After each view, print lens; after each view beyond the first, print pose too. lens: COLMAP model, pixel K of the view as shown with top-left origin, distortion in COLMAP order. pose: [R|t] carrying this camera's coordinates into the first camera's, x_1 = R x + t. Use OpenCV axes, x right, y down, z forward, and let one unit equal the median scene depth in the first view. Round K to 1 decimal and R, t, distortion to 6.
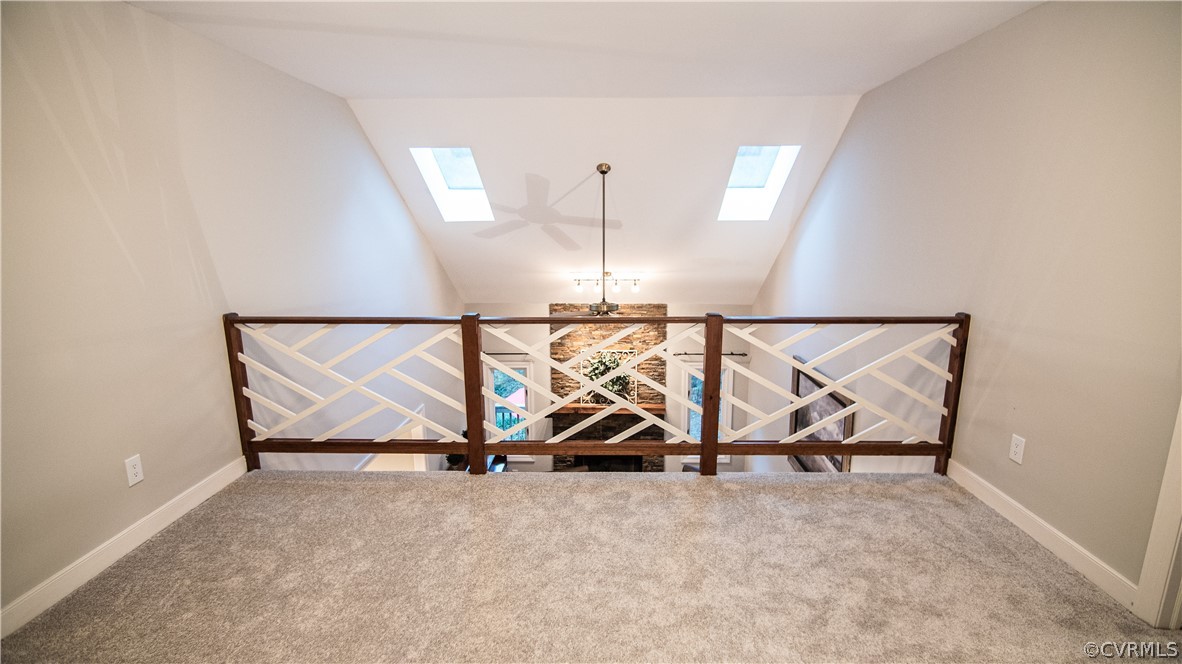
lens RADIAL K [[562.7, 0, 600.9], [0, 562.7, 336.6], [0, 0, 1]] dist [-0.009525, -0.010495]
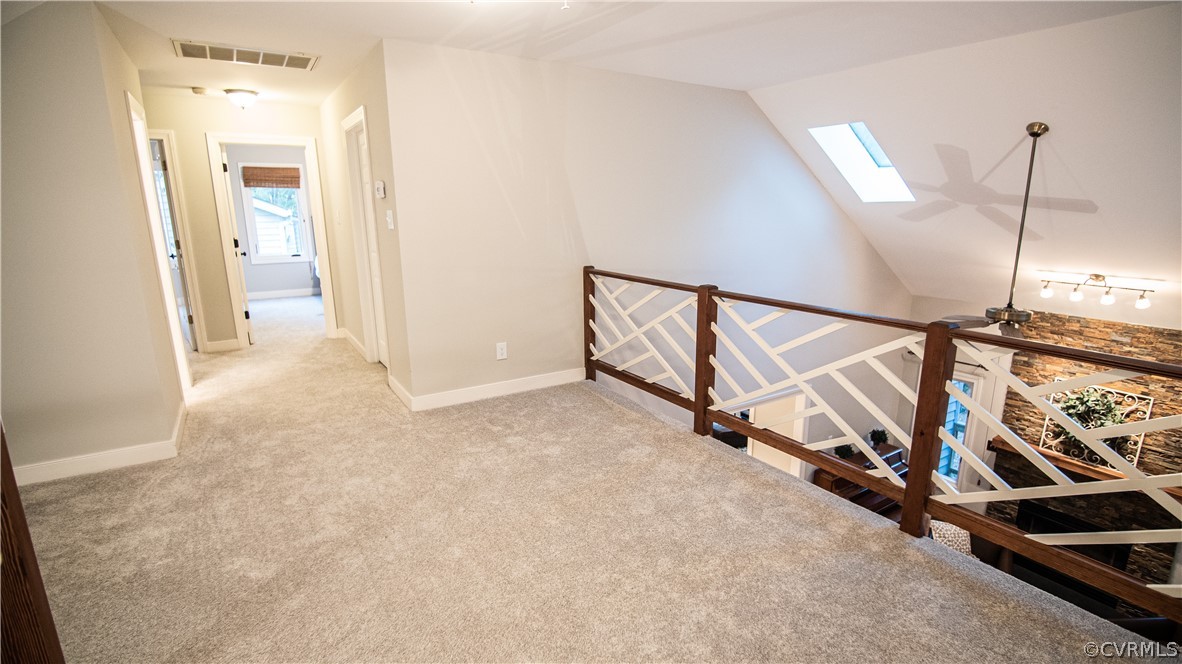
lens RADIAL K [[562.7, 0, 600.9], [0, 562.7, 336.6], [0, 0, 1]] dist [-0.009525, -0.010495]
pose [[0.559589, 0.186207, -0.807581, 0.306593], [-0.164743, 0.979979, 0.111805, -0.017358], [0.812231, 0.070478, 0.579062, 0.121558]]
